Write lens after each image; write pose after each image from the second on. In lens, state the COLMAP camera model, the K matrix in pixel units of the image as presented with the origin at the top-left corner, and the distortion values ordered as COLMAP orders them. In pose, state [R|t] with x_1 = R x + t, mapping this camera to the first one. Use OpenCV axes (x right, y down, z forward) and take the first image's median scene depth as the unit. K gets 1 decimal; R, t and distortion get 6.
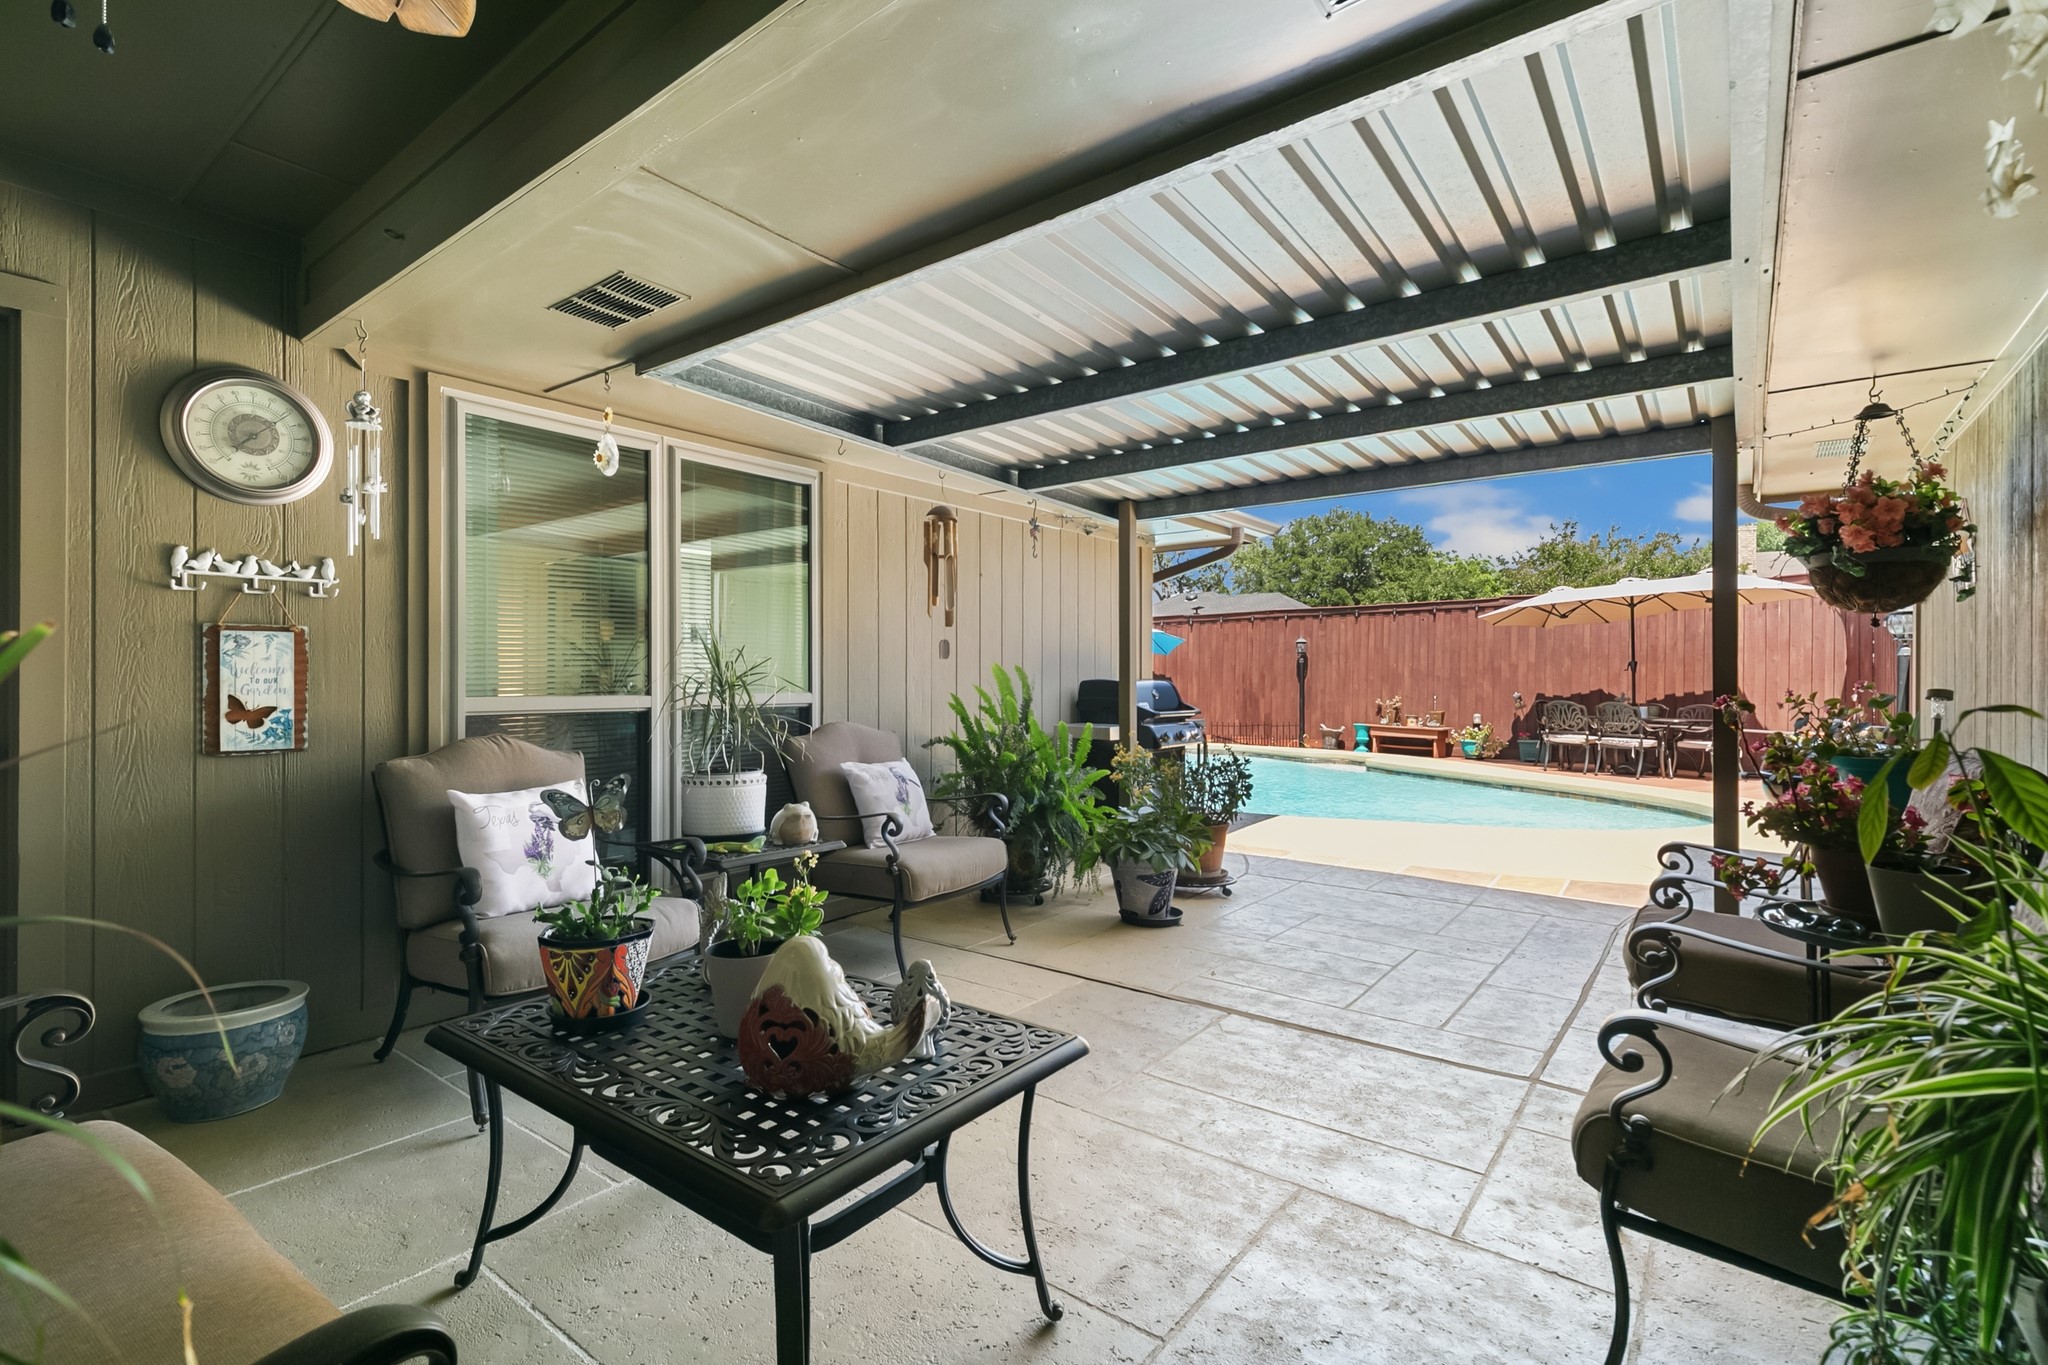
lens RADIAL K [[931.1, 0, 1025.1], [0, 931.1, 706.6], [0, 0, 1]] dist [-0.000858, -0.000300]
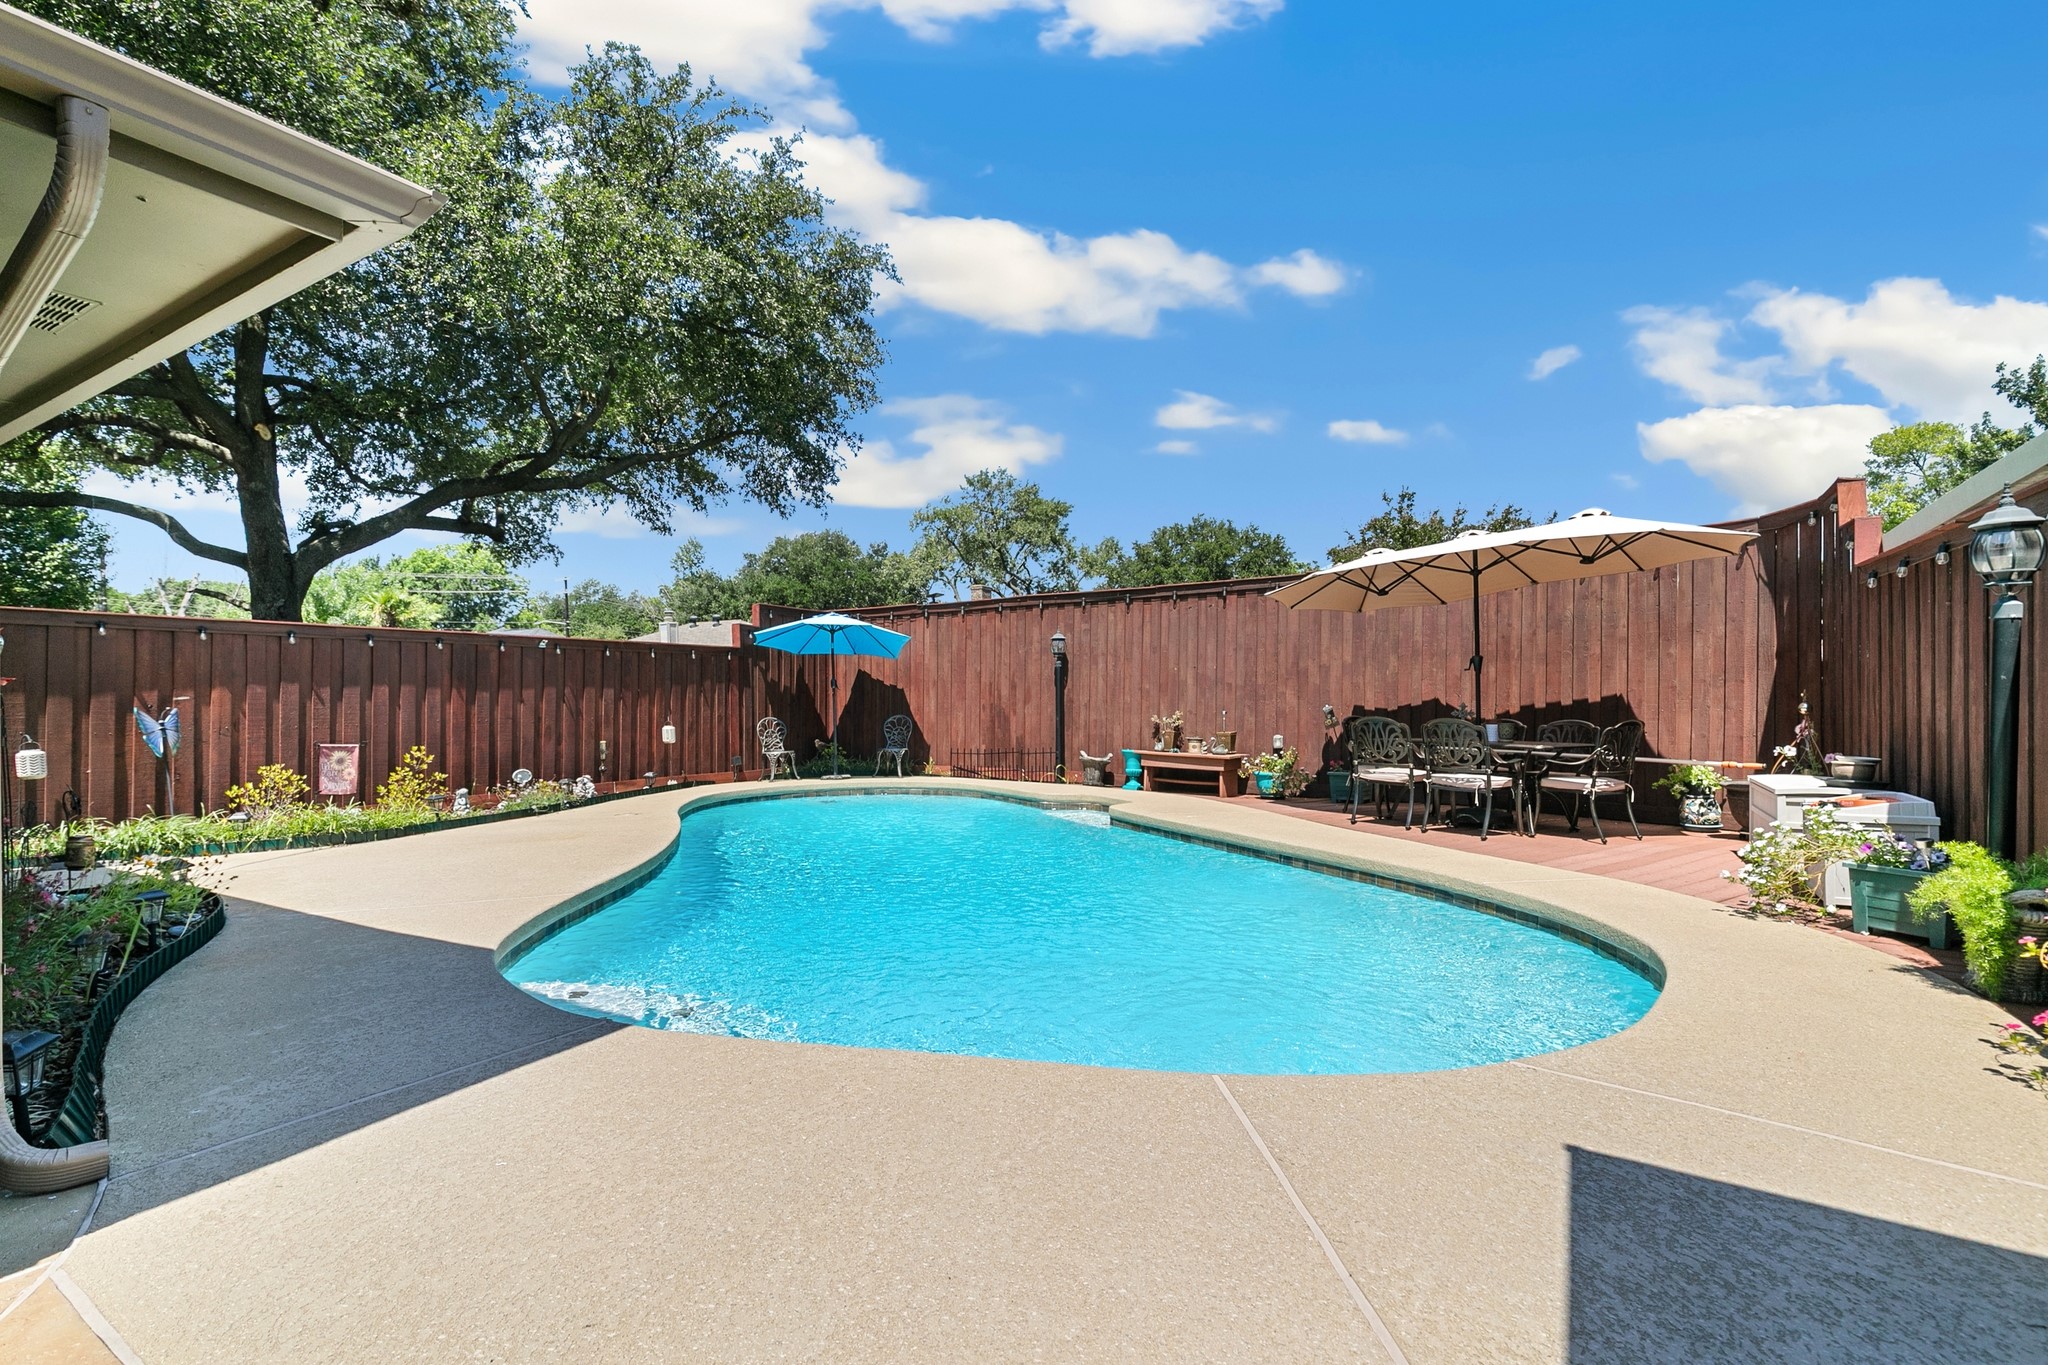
lens RADIAL K [[942.8, 0, 1025.4], [0, 942.8, 731.9], [0, 0, 1]] dist [0.003142, 0.000126]
pose [[0.992177, -0.012897, 0.124173, 0.204570], [0.011741, 0.999881, 0.010036, -0.004309], [-0.124288, -0.008499, 0.992210, 0.304989]]
